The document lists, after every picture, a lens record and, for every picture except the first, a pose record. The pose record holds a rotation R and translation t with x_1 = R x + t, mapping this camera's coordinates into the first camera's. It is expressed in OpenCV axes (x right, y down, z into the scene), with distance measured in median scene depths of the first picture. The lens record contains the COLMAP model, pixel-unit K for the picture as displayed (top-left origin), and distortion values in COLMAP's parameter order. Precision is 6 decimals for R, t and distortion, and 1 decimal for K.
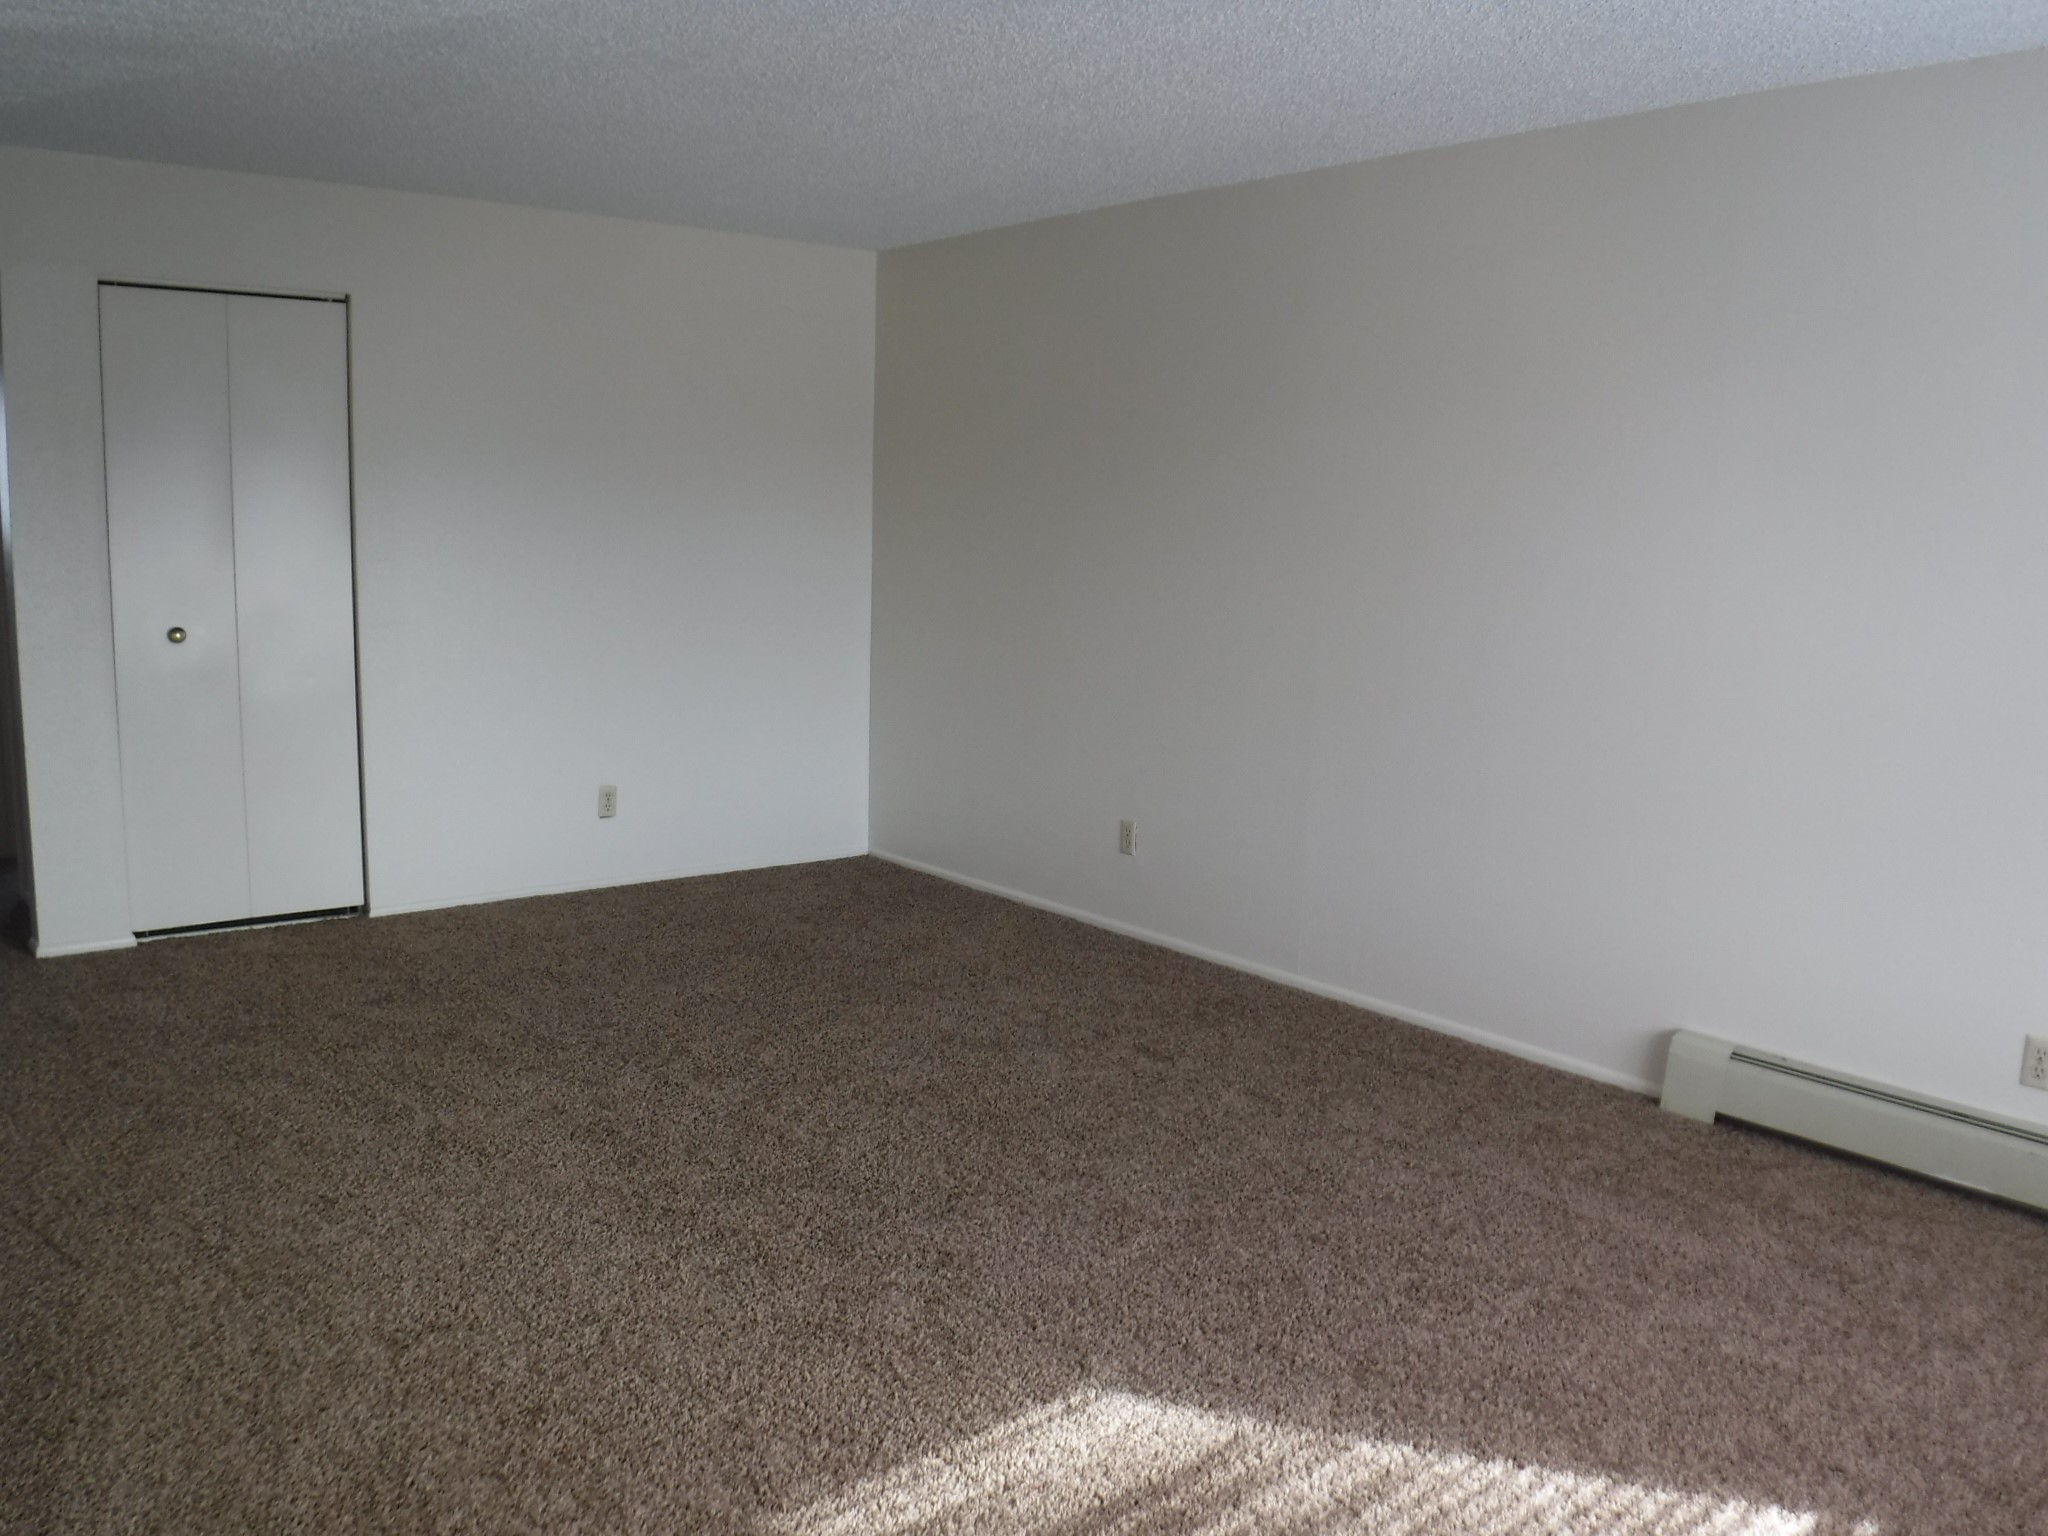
lens RADIAL K [[1641.6, 0, 1015.3], [0, 1641.6, 772.1], [0, 0, 1]] dist [-0.104987, 0.033331]
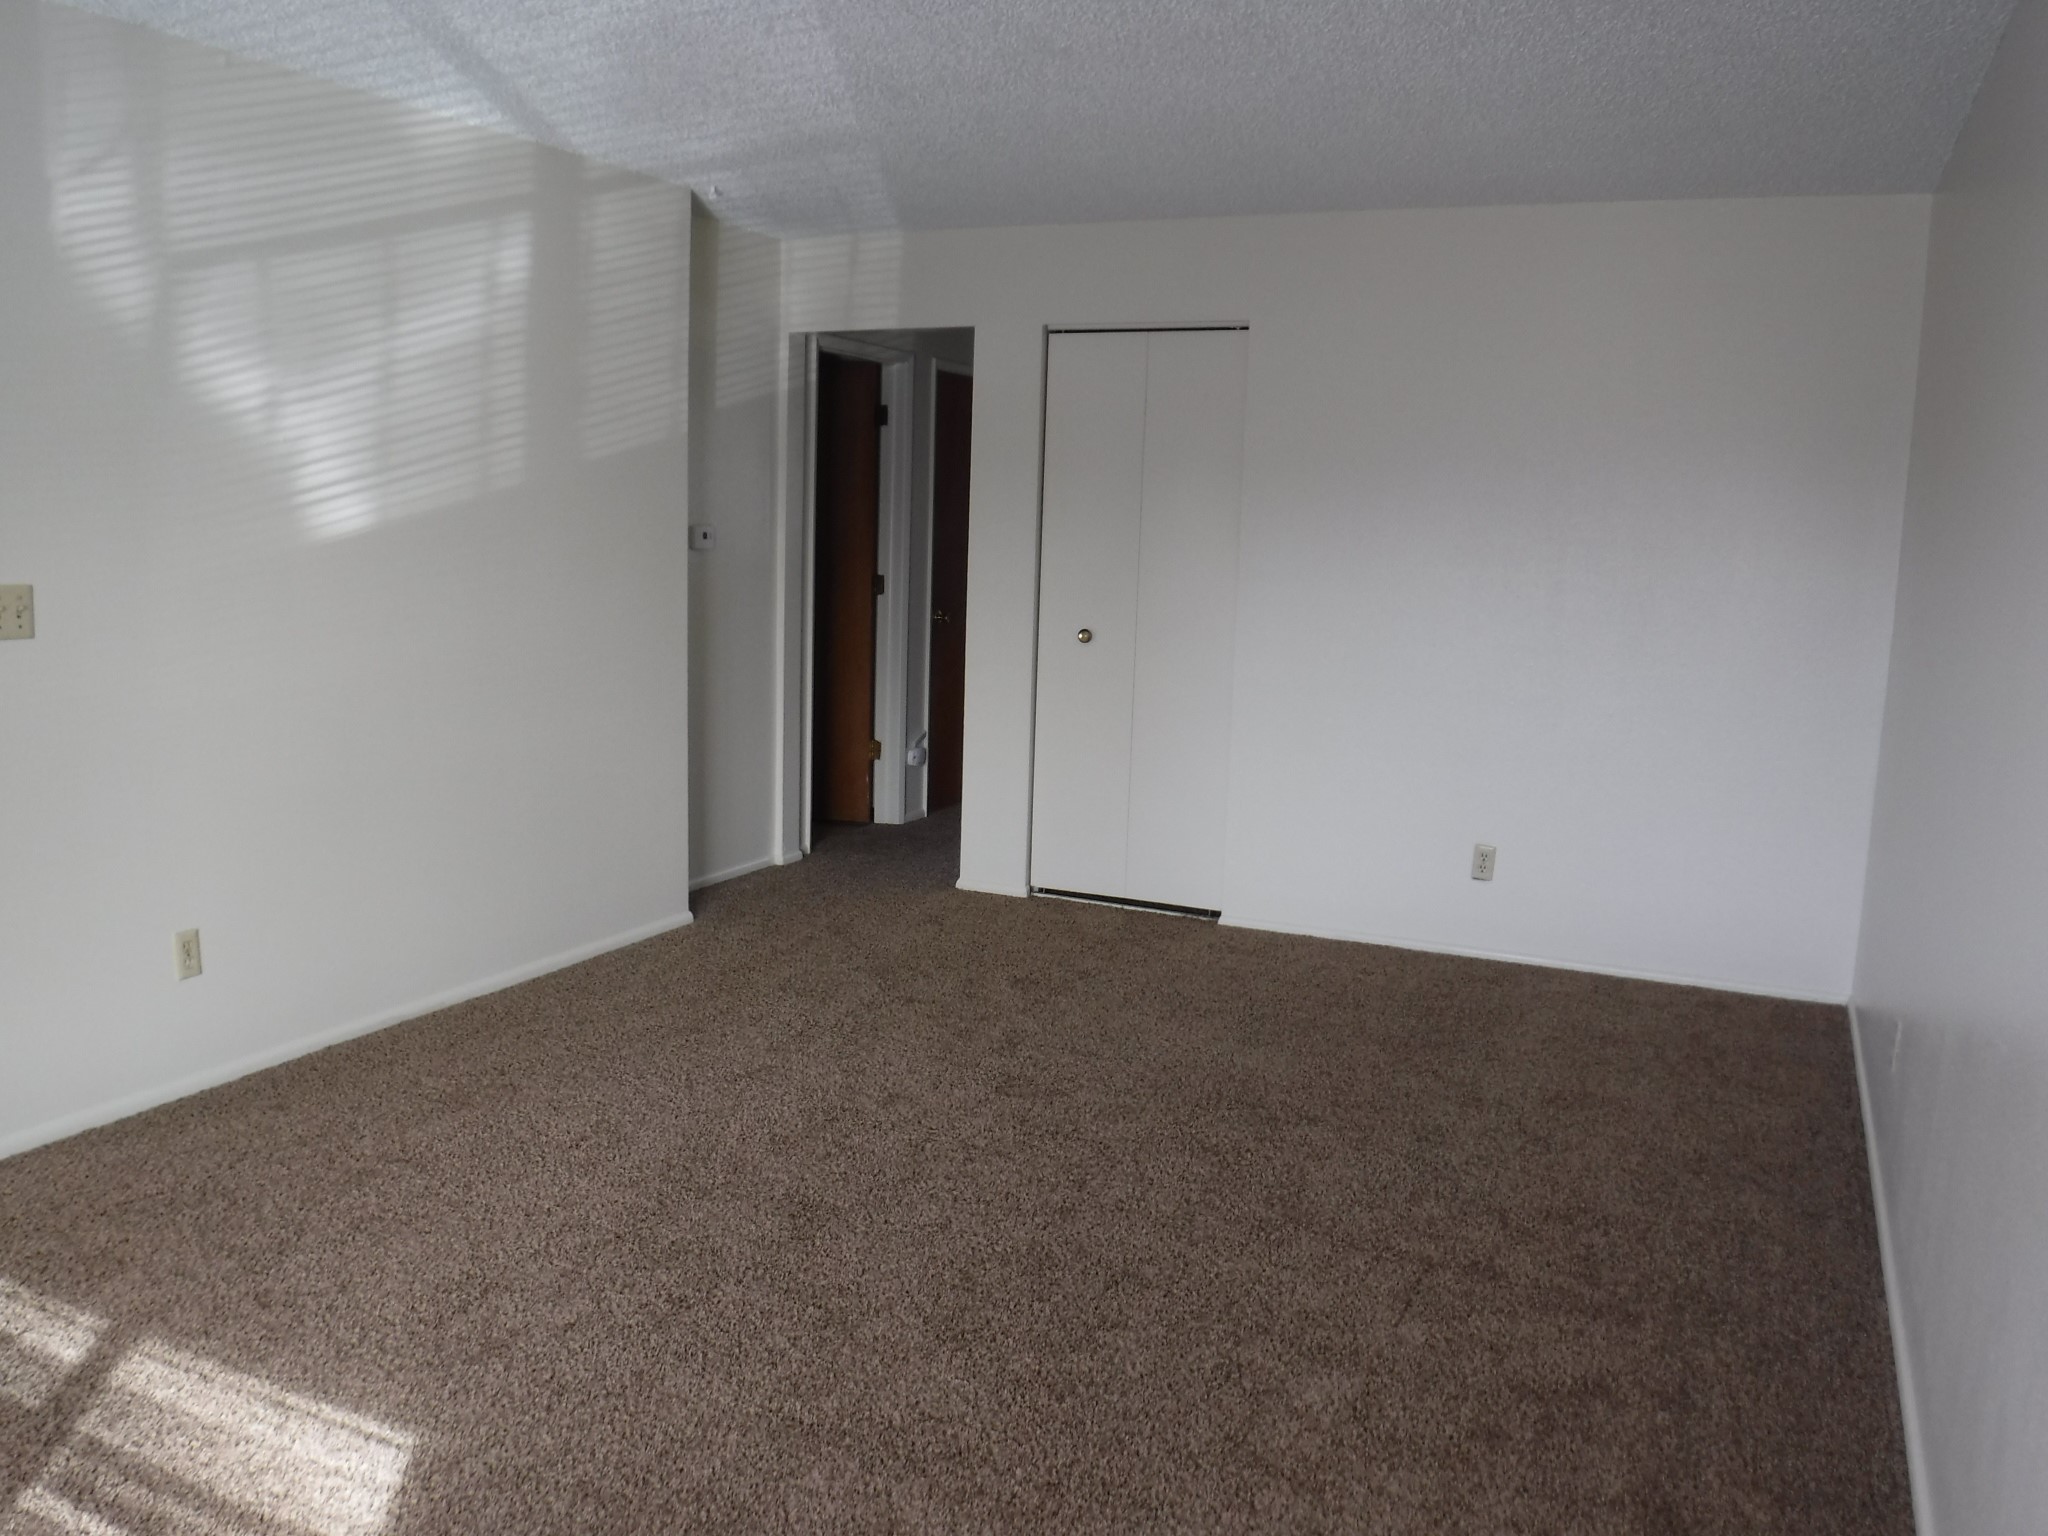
lens RADIAL K [[1641.6, 0, 1015.3], [0, 1641.6, 772.1], [0, 0, 1]] dist [-0.104987, 0.033331]
pose [[0.433618, 0.125231, -0.892352, 0.502250], [-0.154495, 0.985964, 0.063294, -0.055997], [0.887754, 0.110418, 0.446879, 0.446437]]
